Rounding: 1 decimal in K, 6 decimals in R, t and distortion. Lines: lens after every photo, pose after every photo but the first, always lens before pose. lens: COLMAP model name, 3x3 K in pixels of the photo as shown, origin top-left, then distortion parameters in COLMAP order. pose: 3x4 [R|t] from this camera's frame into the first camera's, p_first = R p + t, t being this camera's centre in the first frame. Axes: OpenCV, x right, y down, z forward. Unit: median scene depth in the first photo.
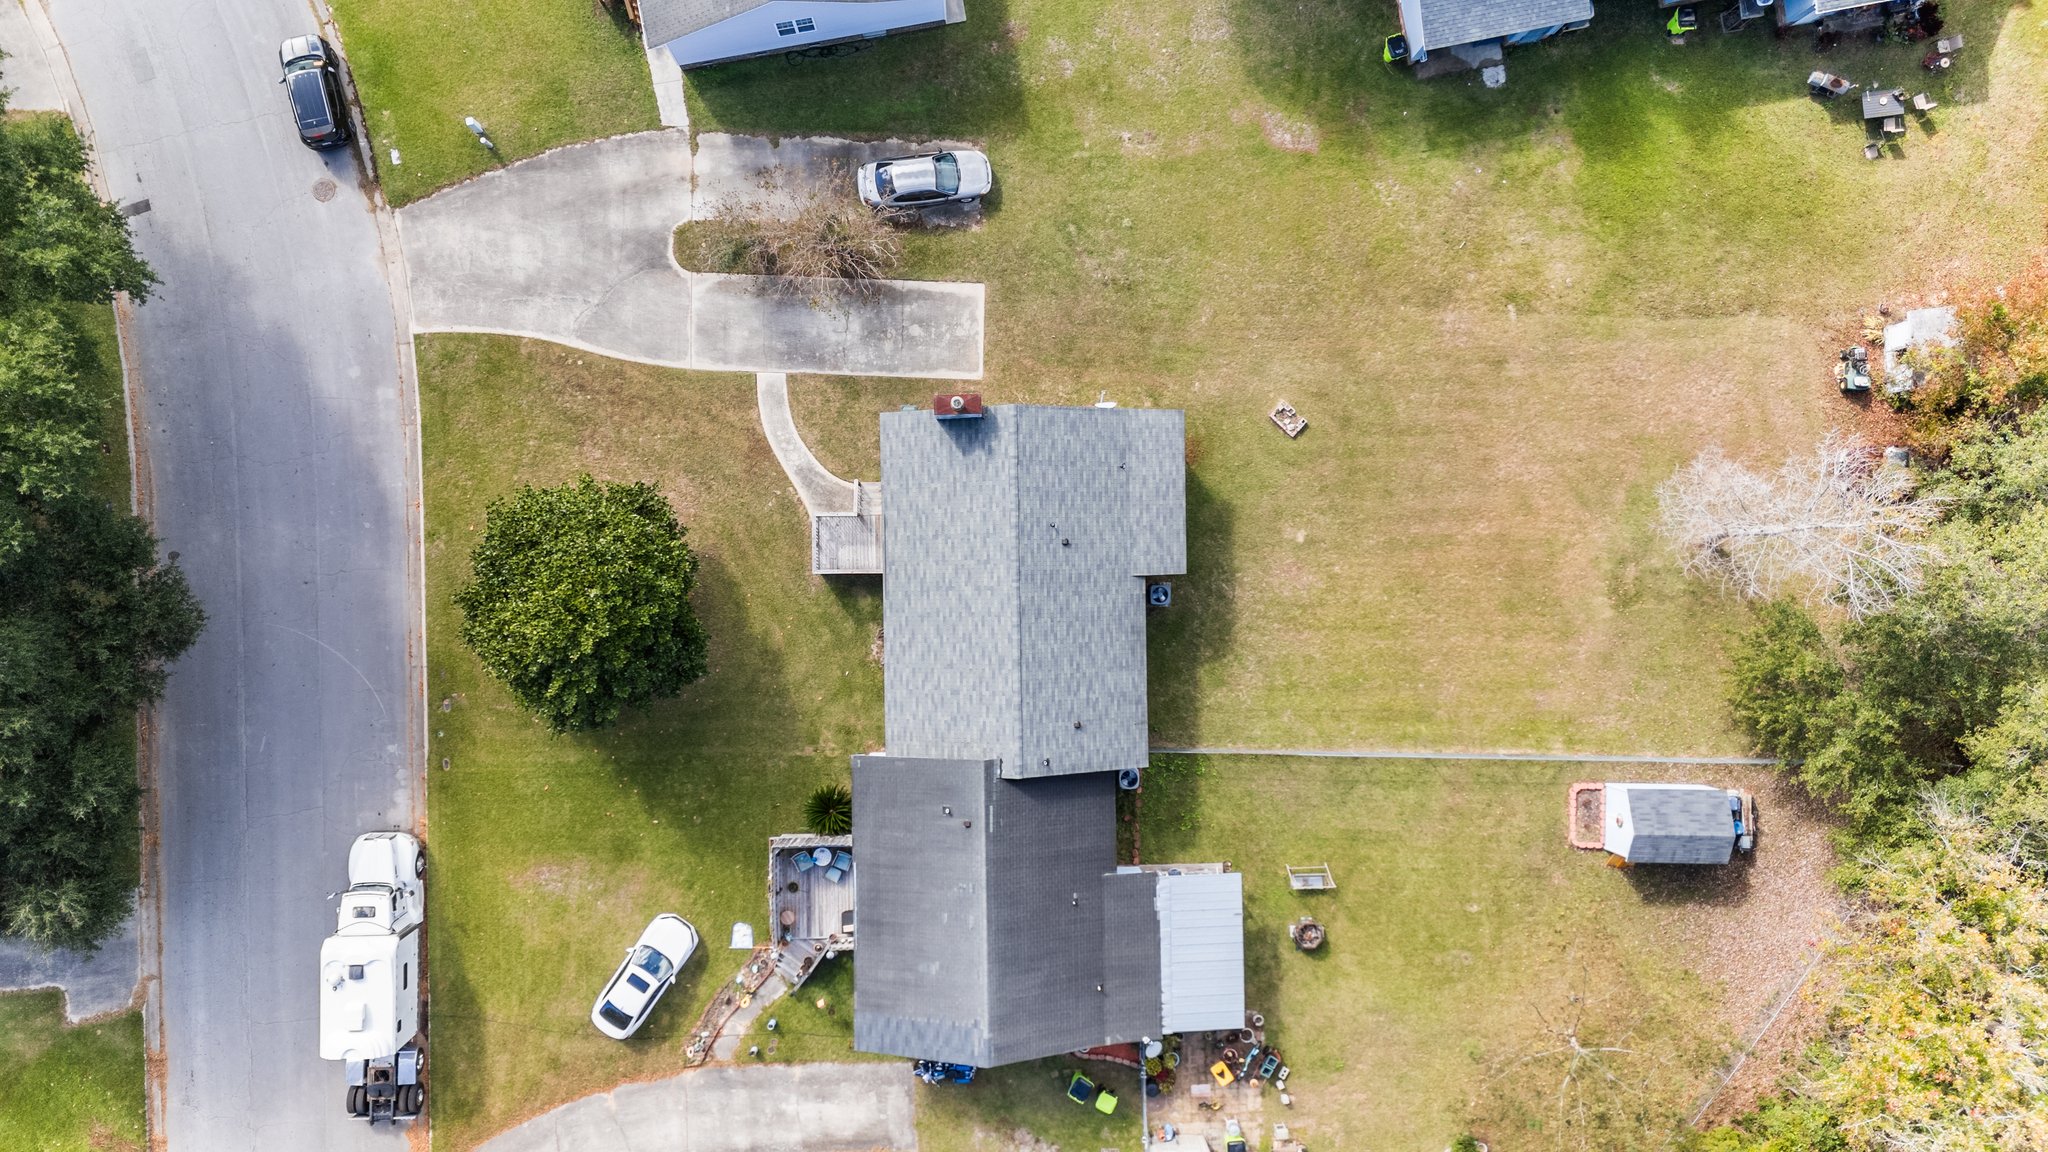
lens RADIAL K [[1493.3, 0, 1024.9], [0, 1493.3, 584.8], [0, 0, 1]] dist [0.073063, -0.067388]
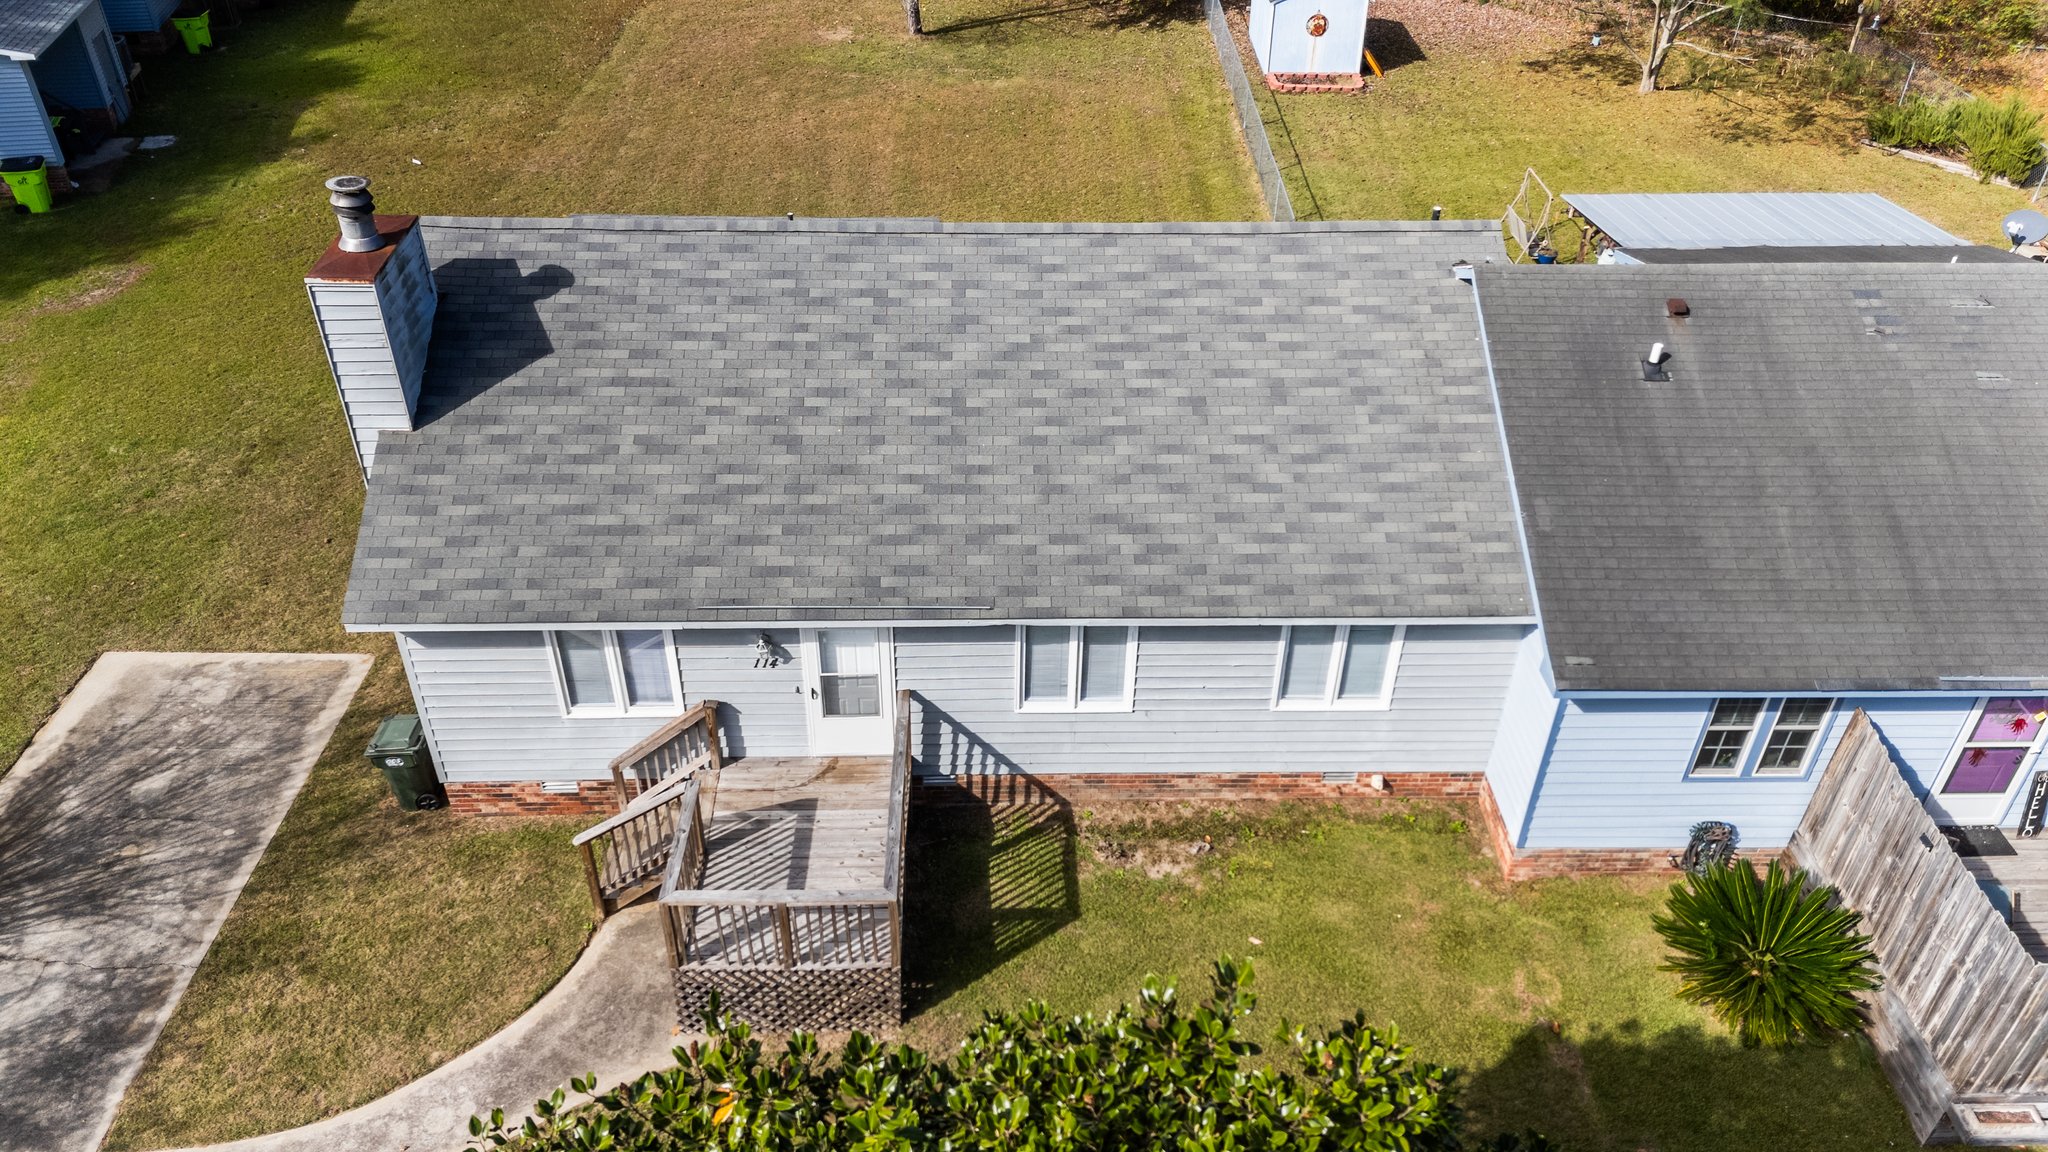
lens RADIAL K [[1493.3, 0, 1037.2], [0, 1493.3, 591.3], [0, 0, 1]] dist [0.073063, -0.067388]
pose [[-0.021013, -0.596220, 0.802546, -0.309184], [0.999771, -0.015831, 0.014416, 0.013439], [0.004110, 0.802665, 0.596416, 0.775692]]
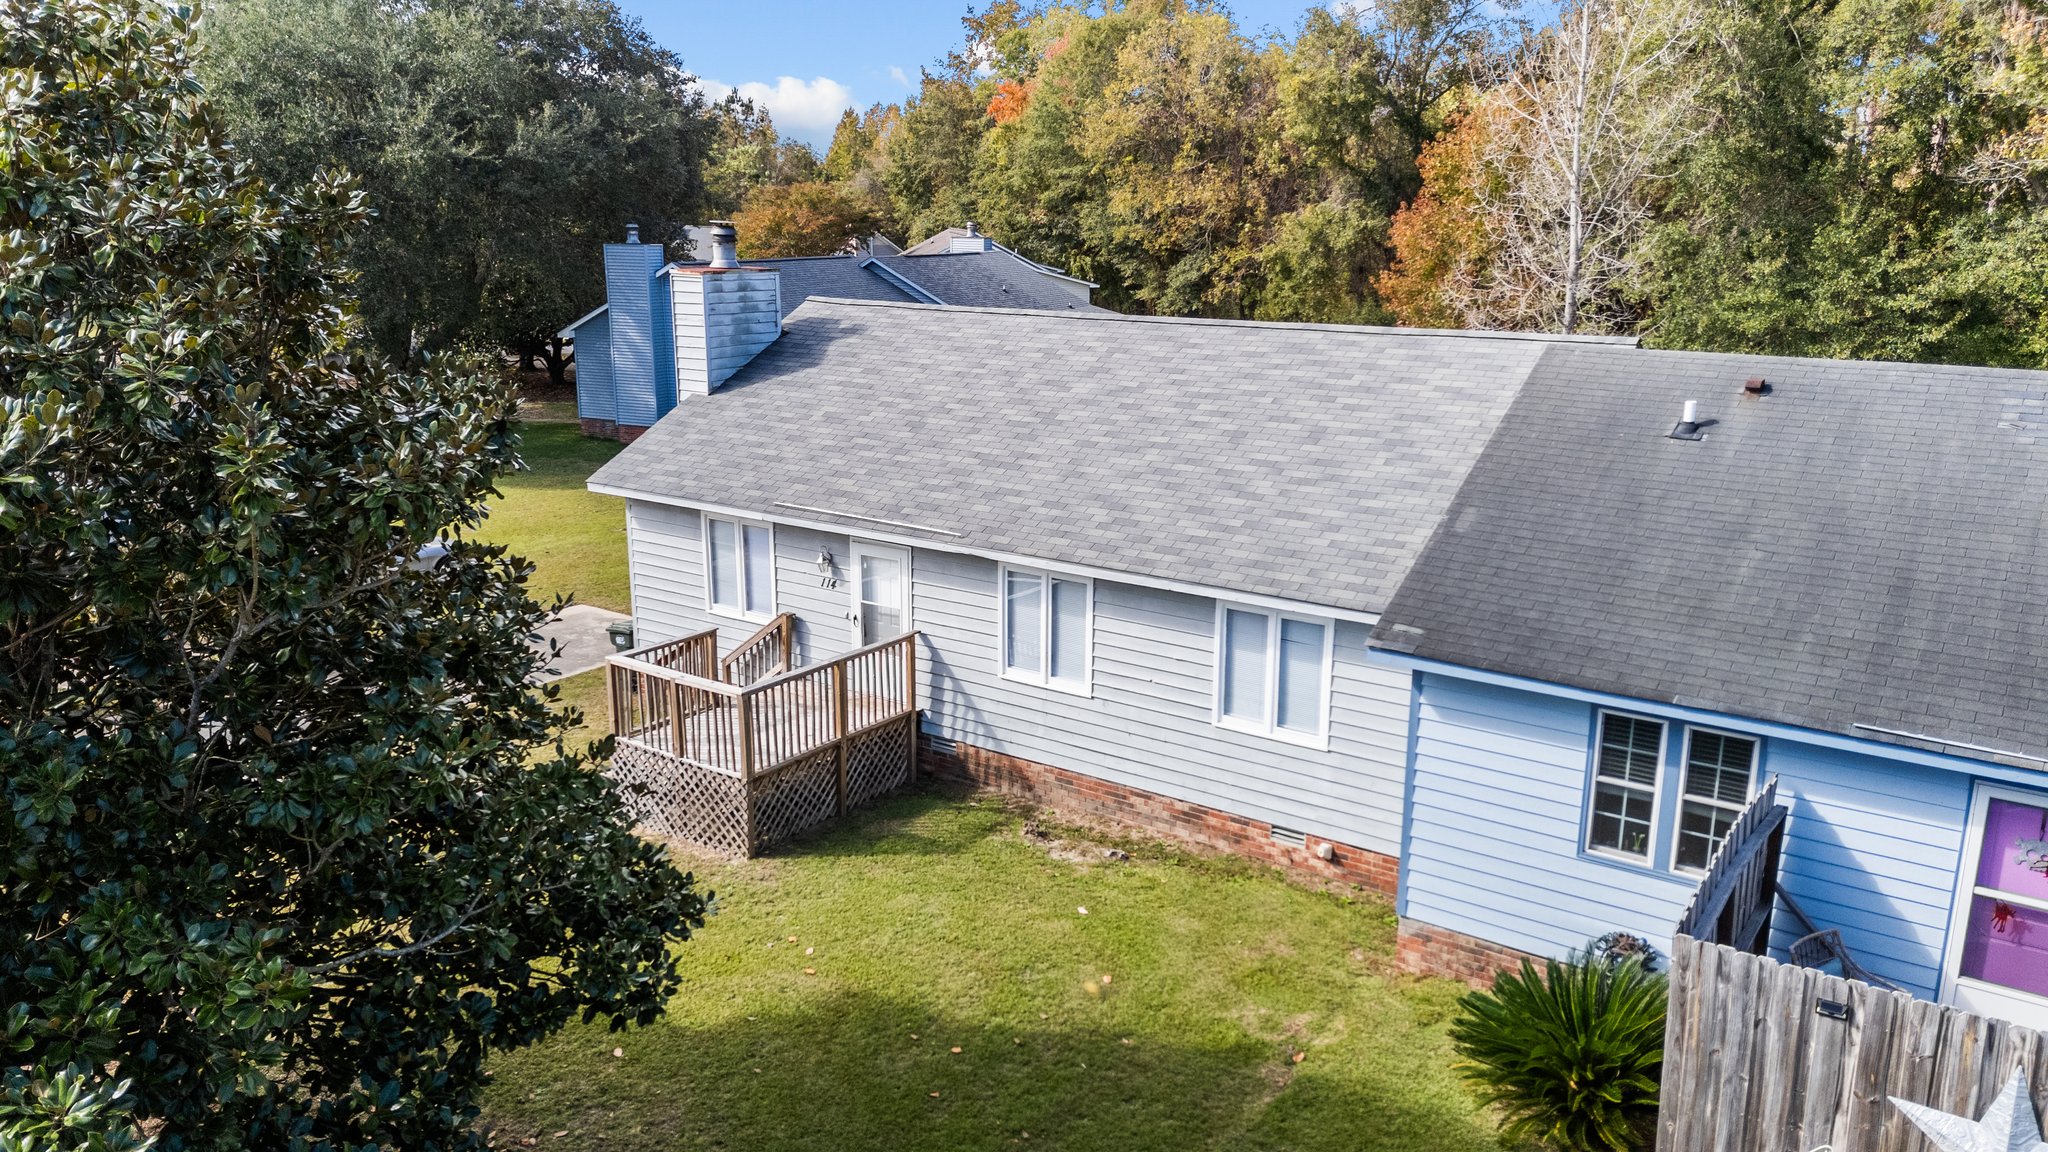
lens RADIAL K [[1493.3, 0, 1027.3], [0, 1493.3, 573.5], [0, 0, 1]] dist [0.073063, -0.067388]
pose [[0.587578, -0.188345, 0.786942, -0.326303], [0.809081, 0.122554, -0.574777, 0.198202], [0.011814, 0.974426, 0.224397, 0.880828]]
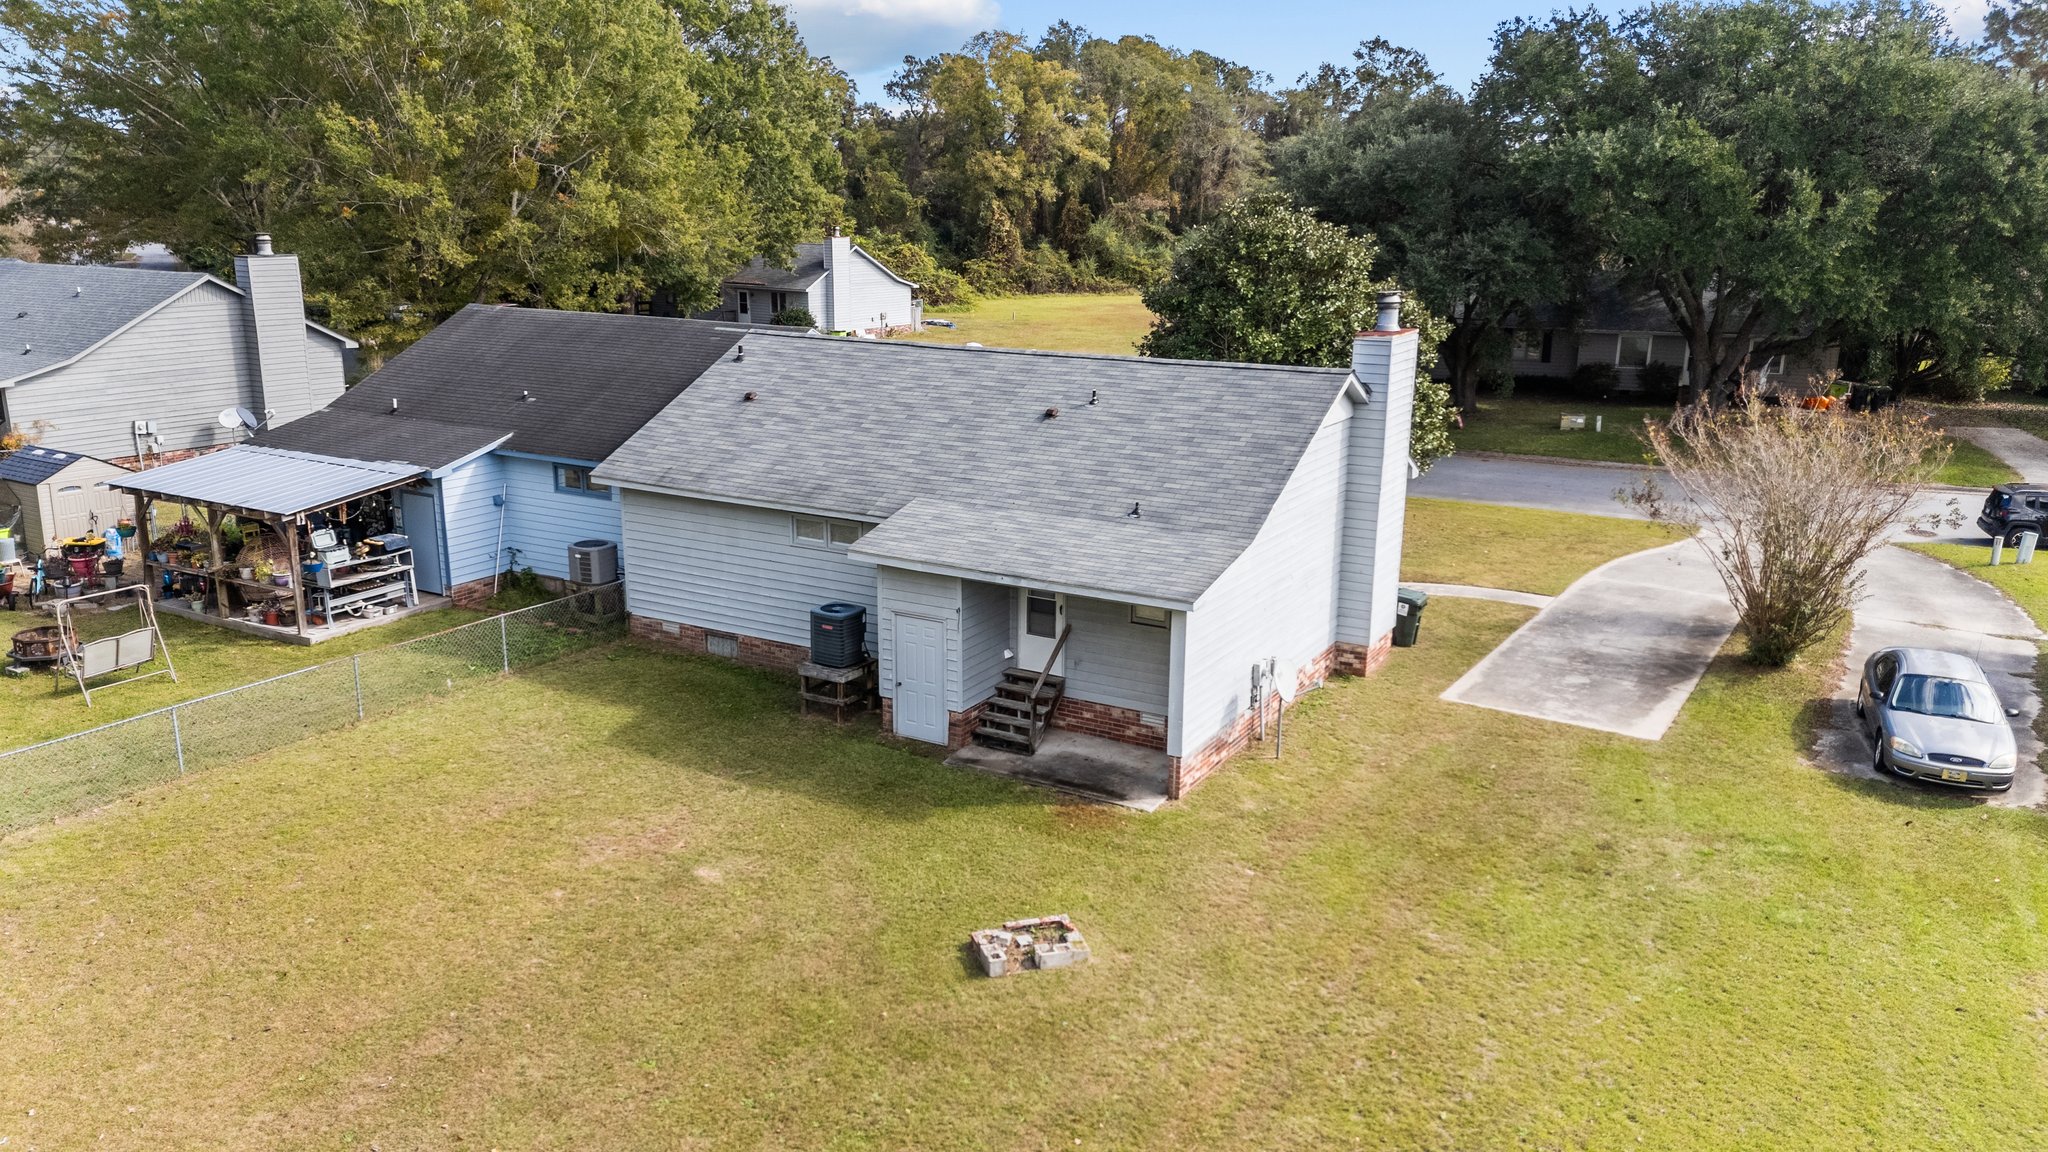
lens RADIAL K [[1493.3, 0, 1033.9], [0, 1493.3, 575.1], [0, 0, 1]] dist [0.073063, -0.067388]
pose [[-0.502960, 0.200222, -0.840799, 0.417448], [-0.862928, -0.171309, 0.475403, -0.244342], [-0.048850, 0.964658, 0.258939, 0.850991]]
